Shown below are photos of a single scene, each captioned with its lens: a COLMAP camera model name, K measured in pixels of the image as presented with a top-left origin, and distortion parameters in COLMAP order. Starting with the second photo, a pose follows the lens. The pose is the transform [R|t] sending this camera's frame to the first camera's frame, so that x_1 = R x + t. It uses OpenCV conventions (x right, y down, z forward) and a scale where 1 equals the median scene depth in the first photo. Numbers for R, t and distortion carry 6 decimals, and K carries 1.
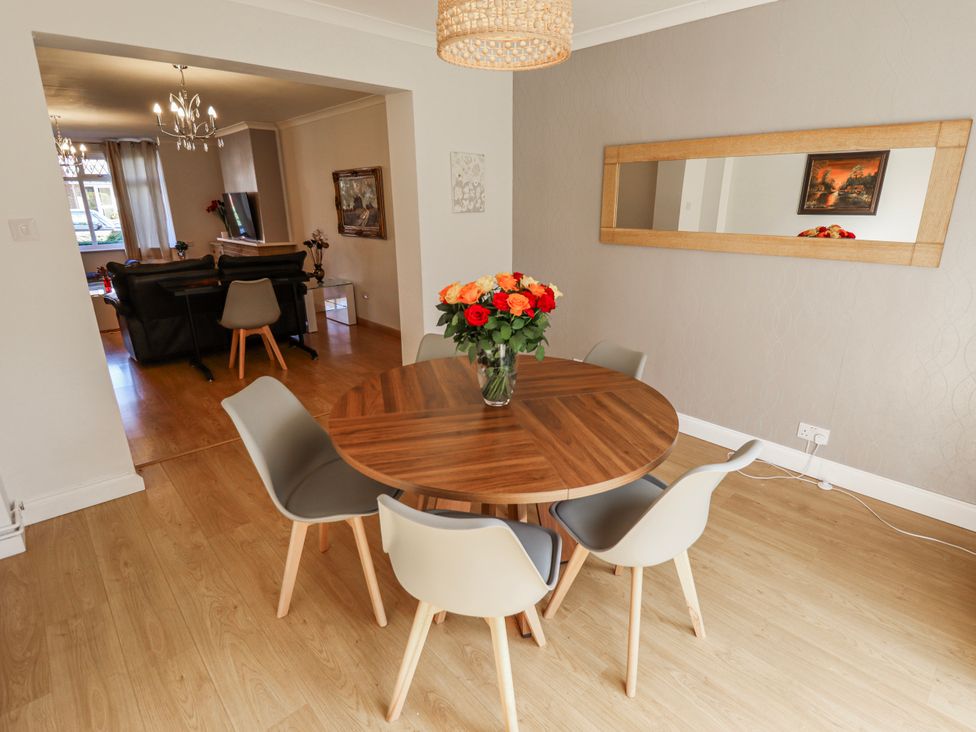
lens RADIAL K [[509.4, 0, 499.7], [0, 509.4, 359.2], [0, 0, 1]] dist [0.000610, -0.012538]
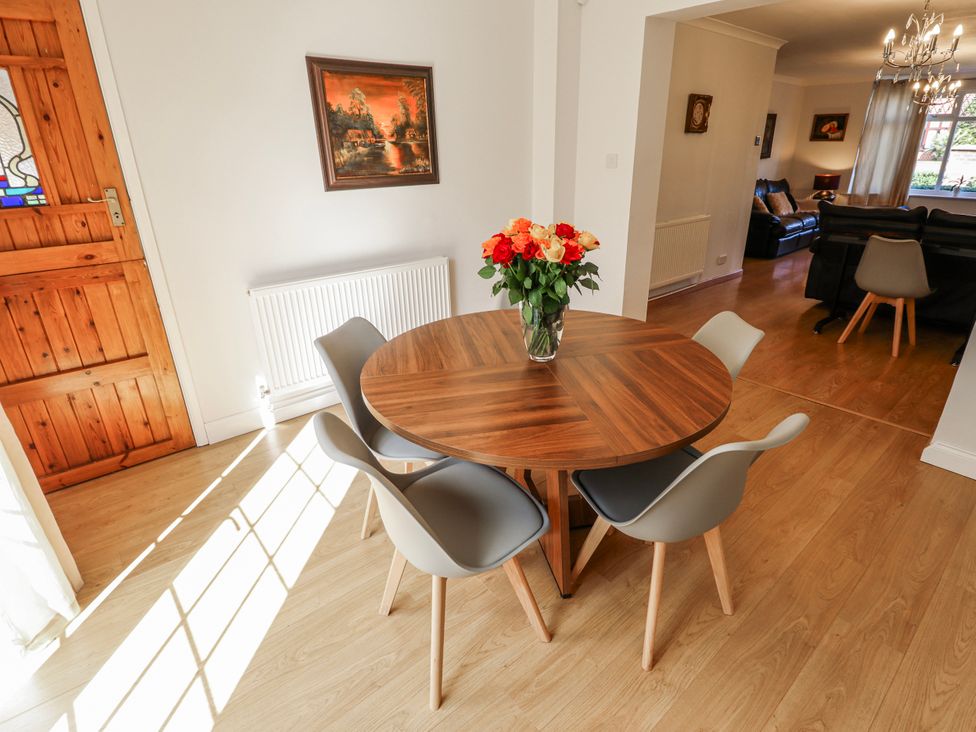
lens RADIAL K [[509.4, 0, 501.7], [0, 509.4, 360.0], [0, 0, 1]] dist [0.000610, -0.012538]
pose [[-0.044087, 0.384556, -0.922048, 0.272055], [-0.286854, 0.879208, 0.380404, -0.078466], [0.956959, 0.281264, 0.071549, 0.264599]]
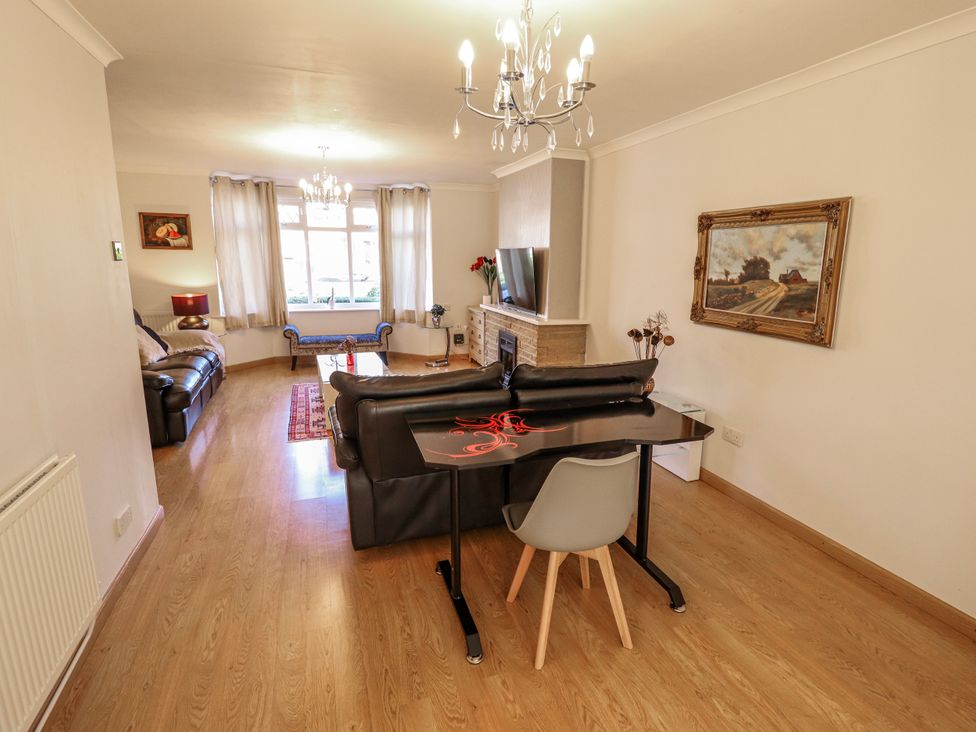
lens RADIAL K [[509.4, 0, 501.7], [0, 509.4, 361.8], [0, 0, 1]] dist [0.000610, -0.012538]
pose [[0.917520, 0.097224, -0.385621, -0.289378], [-0.135648, 0.988016, -0.073651, -0.132264], [0.373839, 0.119885, 0.919713, 0.409852]]
